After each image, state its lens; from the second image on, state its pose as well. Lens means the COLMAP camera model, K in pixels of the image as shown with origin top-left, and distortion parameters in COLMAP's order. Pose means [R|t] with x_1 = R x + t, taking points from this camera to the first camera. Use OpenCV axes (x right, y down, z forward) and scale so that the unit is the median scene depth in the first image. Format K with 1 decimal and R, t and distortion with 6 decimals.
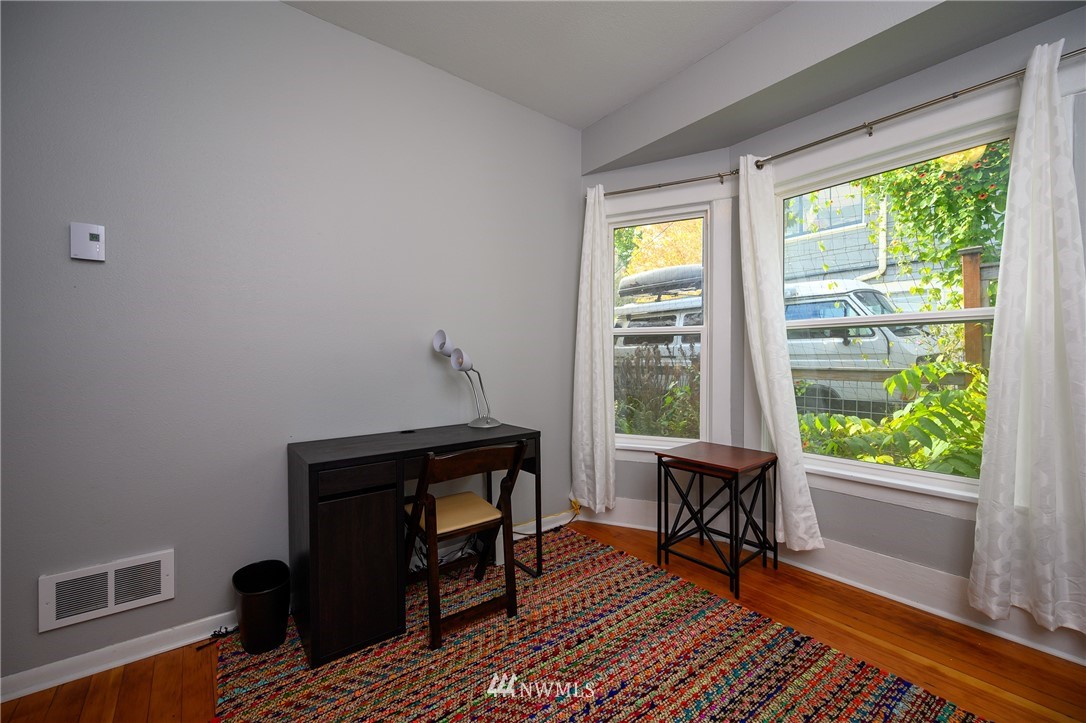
lens RADIAL K [[439.9, 0, 545.7], [0, 439.9, 362.6], [0, 0, 1]] dist [0.001217, -0.000468]
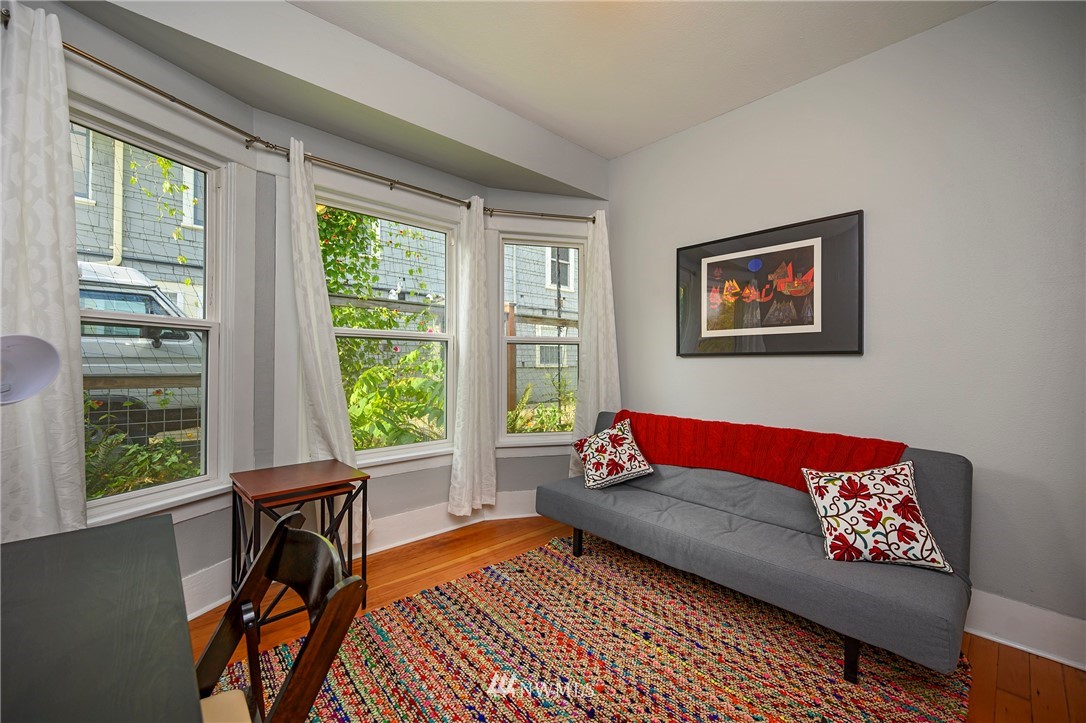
lens RADIAL K [[439.9, 0, 545.8], [0, 439.9, 359.9], [0, 0, 1]] dist [0.001217, -0.000468]
pose [[-0.086018, 0.010618, 0.996237, -0.628275], [0.004647, 0.999937, -0.010257, -0.005987], [-0.996283, 0.003747, -0.086062, 0.731170]]
